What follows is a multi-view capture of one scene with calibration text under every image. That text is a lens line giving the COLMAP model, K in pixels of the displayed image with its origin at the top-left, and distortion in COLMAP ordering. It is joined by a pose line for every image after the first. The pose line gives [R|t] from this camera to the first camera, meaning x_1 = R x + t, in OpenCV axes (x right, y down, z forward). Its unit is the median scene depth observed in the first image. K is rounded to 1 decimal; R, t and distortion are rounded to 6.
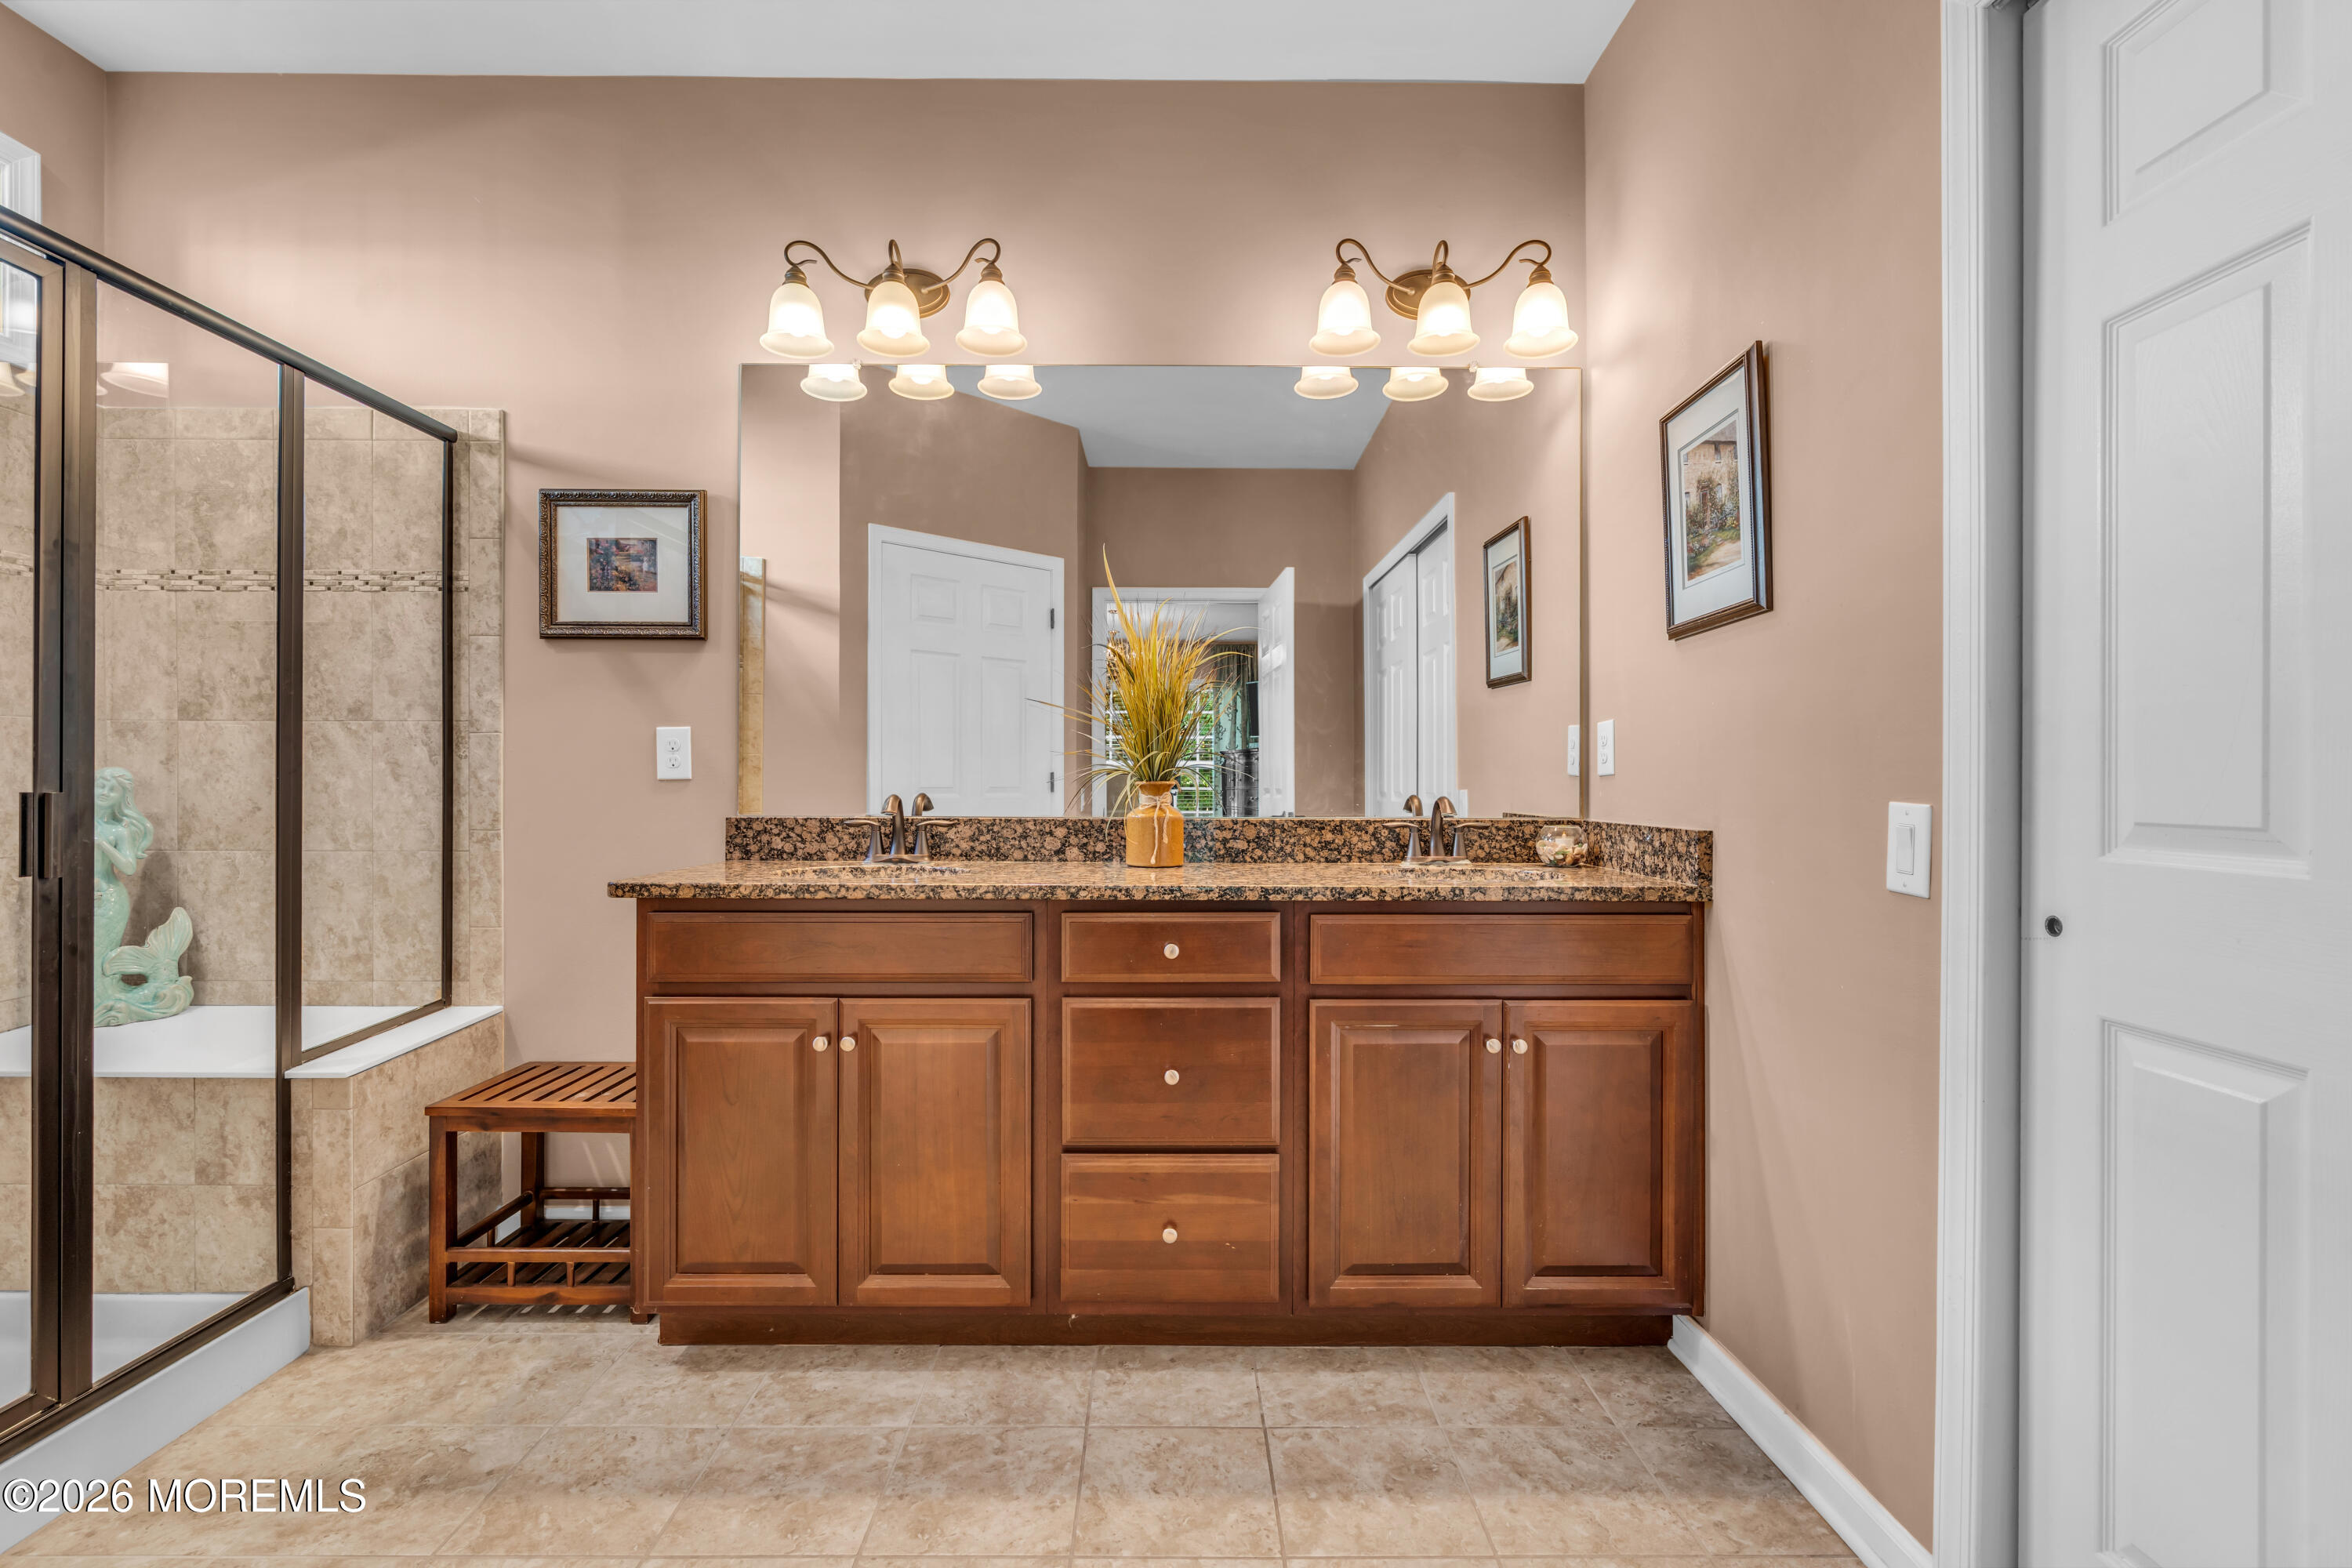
lens RADIAL K [[1051.2, 0, 1170.2], [0, 1051.2, 777.0], [0, 0, 1]] dist [-0.010445, 0.004116]
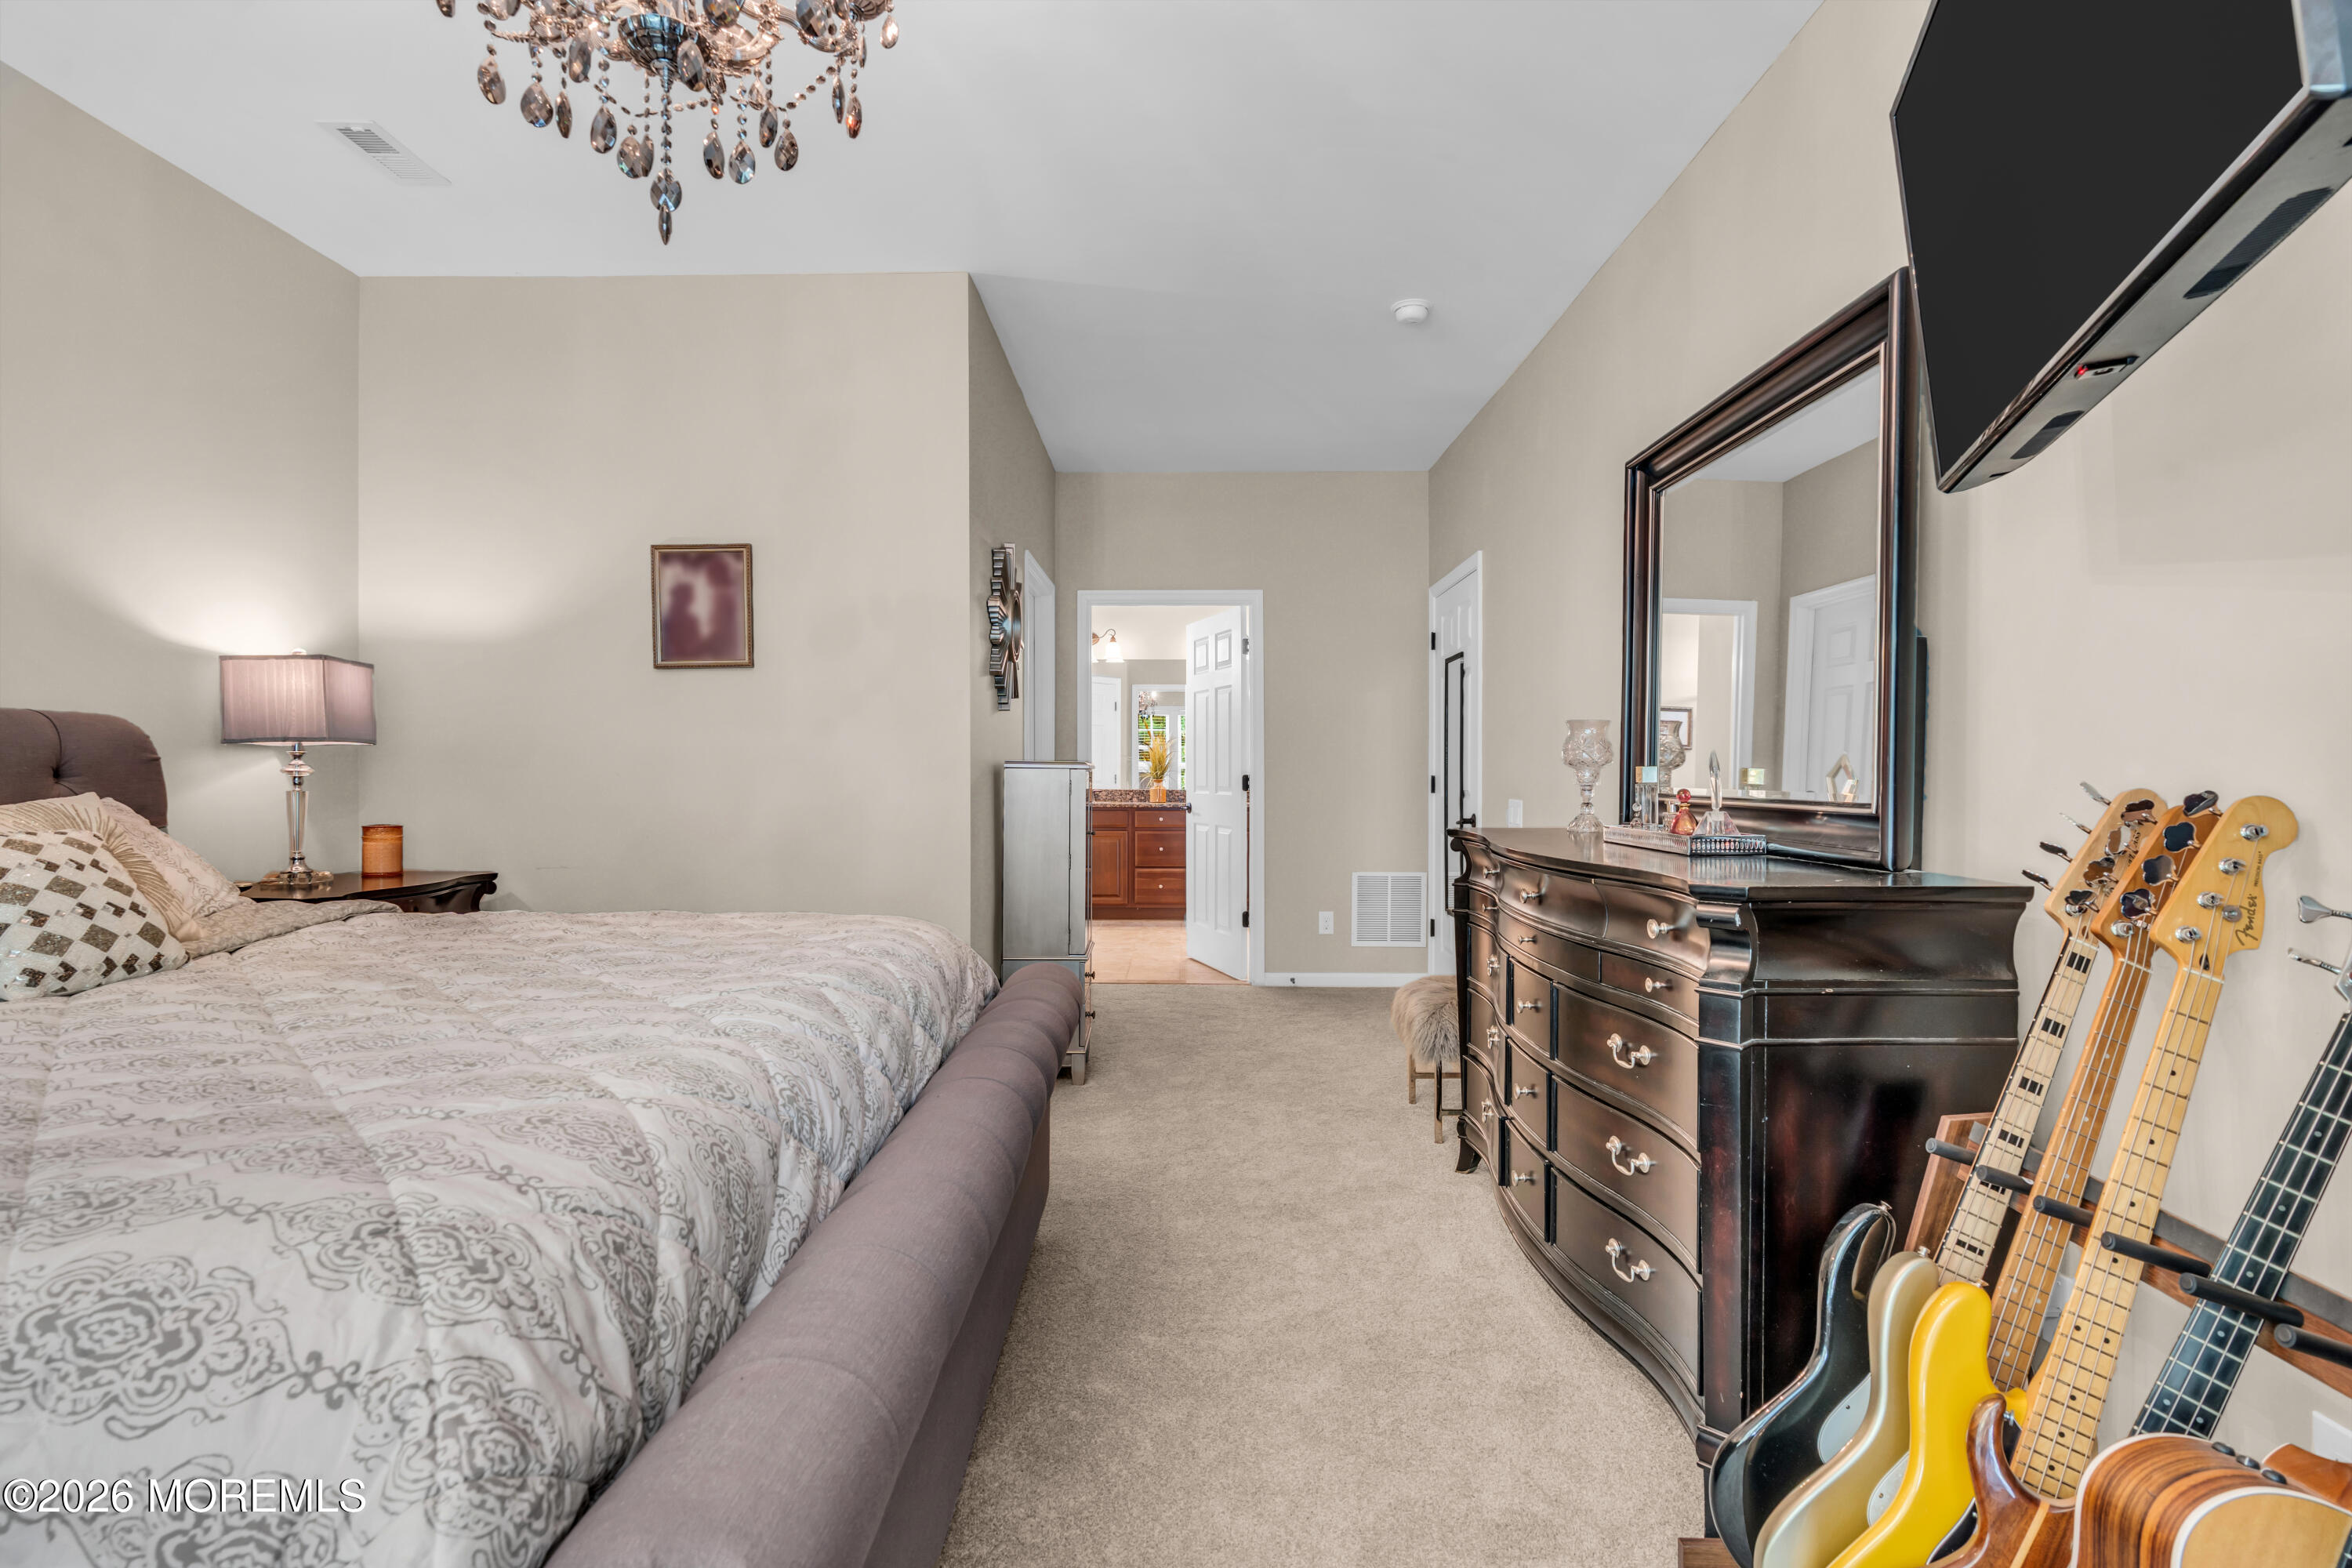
lens RADIAL K [[1051.2, 0, 1170.2], [0, 1051.2, 777.0], [0, 0, 1]] dist [-0.010445, 0.004116]
pose [[0.999930, -0.001624, -0.011708, 0.082959], [0.001787, 0.999902, 0.013916, -0.058552], [0.011684, -0.013936, 0.999835, -3.076256]]
